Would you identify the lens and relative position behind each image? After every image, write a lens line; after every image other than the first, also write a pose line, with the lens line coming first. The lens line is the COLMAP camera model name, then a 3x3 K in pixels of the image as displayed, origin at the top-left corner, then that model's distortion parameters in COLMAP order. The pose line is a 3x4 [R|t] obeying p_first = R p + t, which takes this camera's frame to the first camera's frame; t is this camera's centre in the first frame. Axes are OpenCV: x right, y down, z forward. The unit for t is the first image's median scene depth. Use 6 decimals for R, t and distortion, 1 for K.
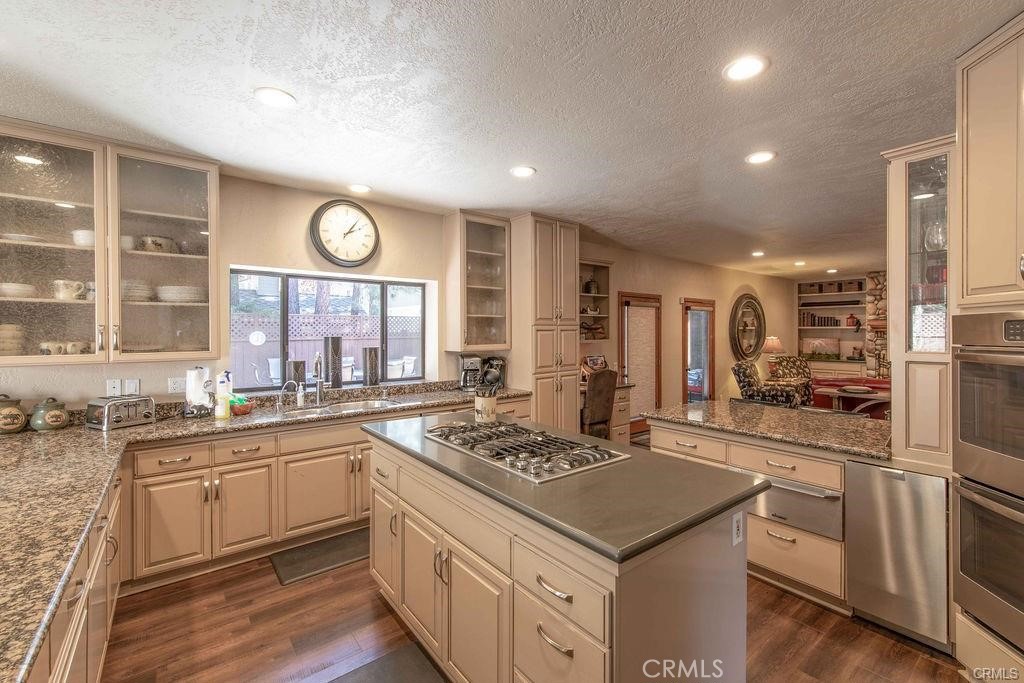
lens RADIAL K [[440.1, 0, 512.4], [0, 440.1, 335.7], [0, 0, 1]] dist [-0.000644, -0.000698]
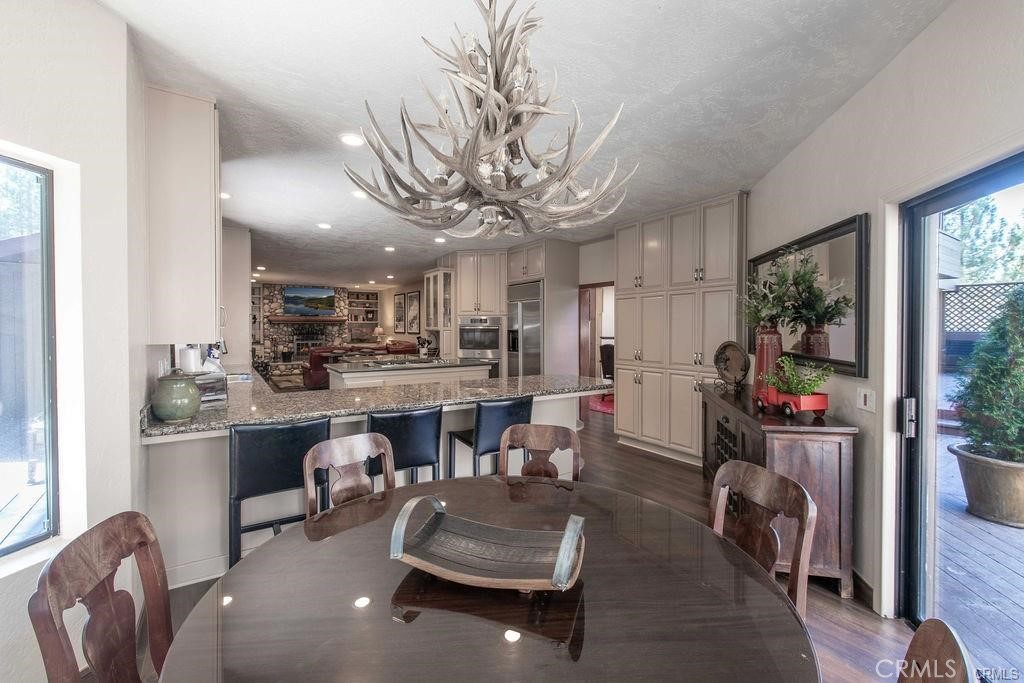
lens RADIAL K [[440.1, 0, 515.2], [0, 440.1, 334.2], [0, 0, 1]] dist [-0.000644, -0.000698]
pose [[0.068690, -0.013785, 0.997543, -1.256106], [0.005742, 0.999893, 0.013422, 0.024916], [-0.997622, 0.004806, 0.068761, 0.088573]]
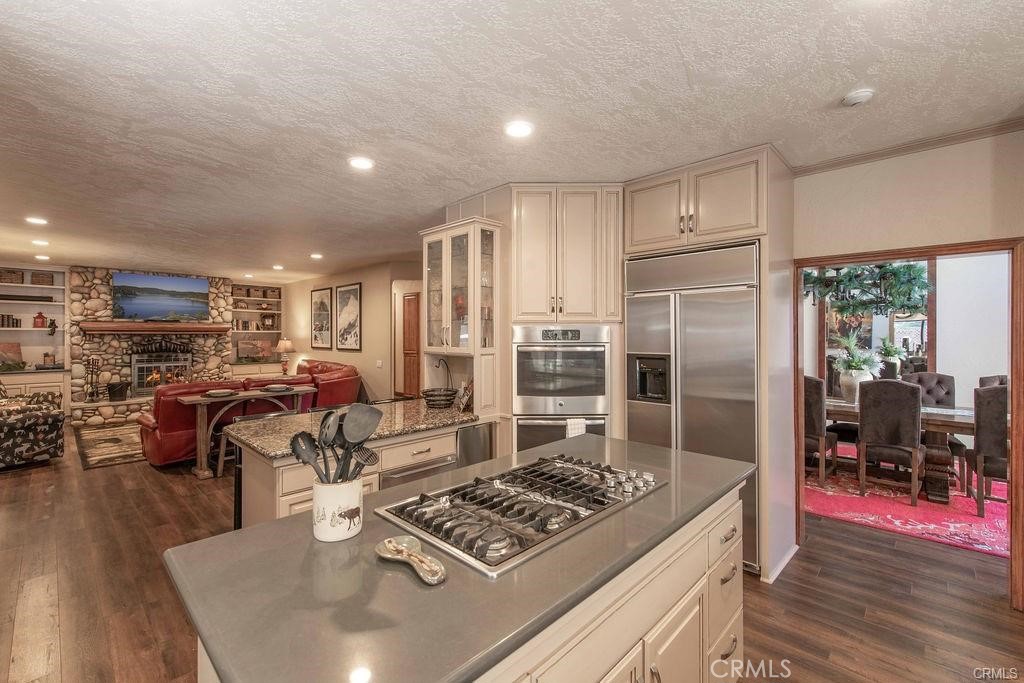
lens RADIAL K [[440.1, 0, 509.1], [0, 440.1, 333.6], [0, 0, 1]] dist [-0.000644, -0.000698]
pose [[-0.143916, 0.003244, 0.989585, -0.331874], [0.006887, 0.999974, -0.002277, -0.005670], [-0.989566, 0.006487, -0.143934, 0.553334]]
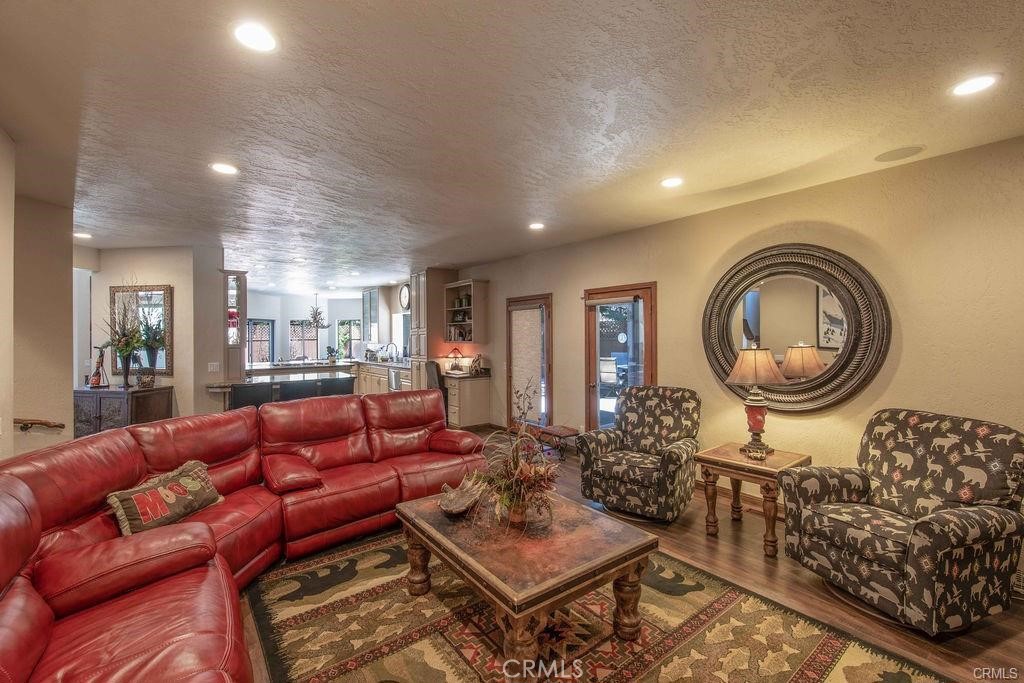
lens RADIAL K [[440.1, 0, 497.5], [0, 440.1, 336.5], [0, 0, 1]] dist [-0.000644, -0.000698]
pose [[-0.030763, 0.008419, -0.999491, 1.912024], [0.002581, 0.999962, 0.008344, -0.019645], [0.999523, -0.002323, -0.030784, 1.446455]]
